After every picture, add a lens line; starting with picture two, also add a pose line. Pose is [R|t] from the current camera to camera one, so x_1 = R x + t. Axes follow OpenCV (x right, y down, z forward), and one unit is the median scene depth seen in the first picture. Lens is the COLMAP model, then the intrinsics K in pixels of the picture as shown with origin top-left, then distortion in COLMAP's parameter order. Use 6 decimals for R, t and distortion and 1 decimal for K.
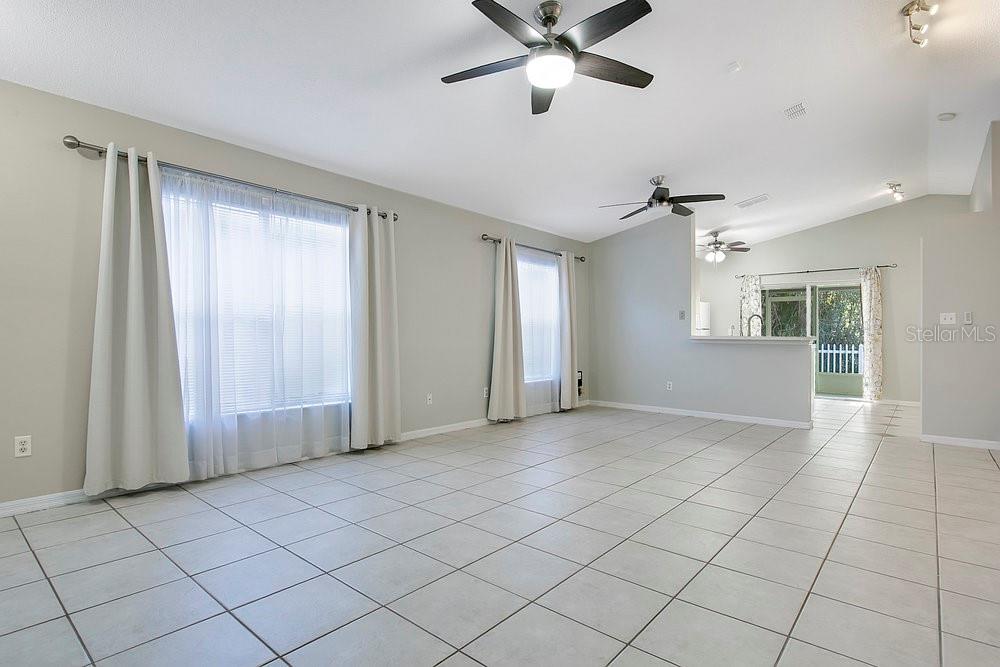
lens RADIAL K [[495.8, 0, 505.0], [0, 495.8, 336.0], [0, 0, 1]] dist [-0.000722, -0.000190]
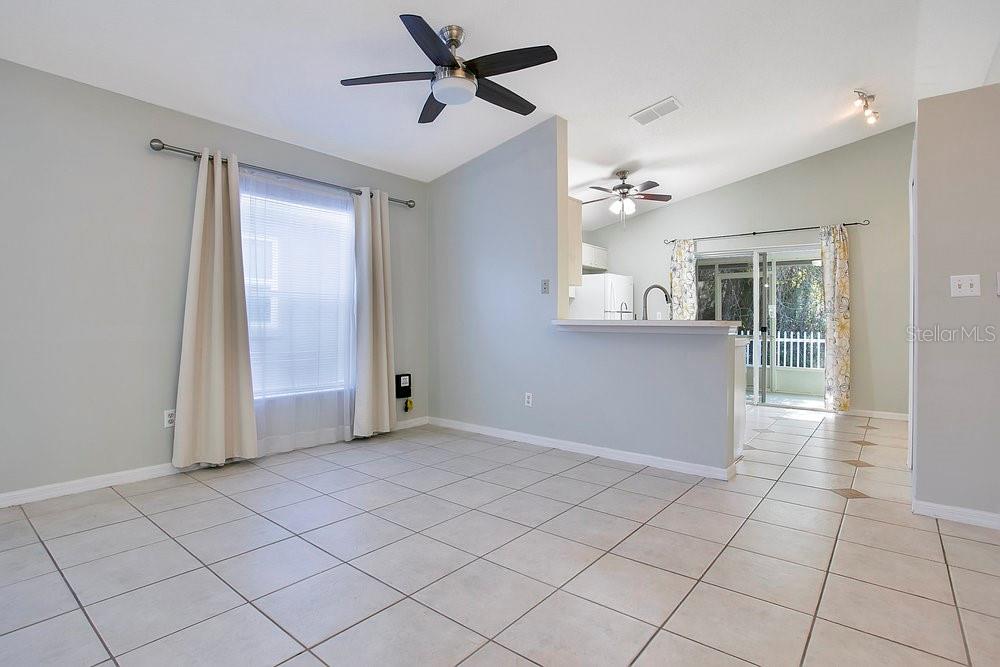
lens RADIAL K [[499.8, 0, 503.7], [0, 499.8, 326.3], [0, 0, 1]] dist [-0.070129, 0.030272]
pose [[0.999607, -0.000757, 0.028035, 0.260404], [0.000584, 0.999981, 0.006192, 0.003558], [-0.028039, -0.006173, 0.999588, 0.336800]]
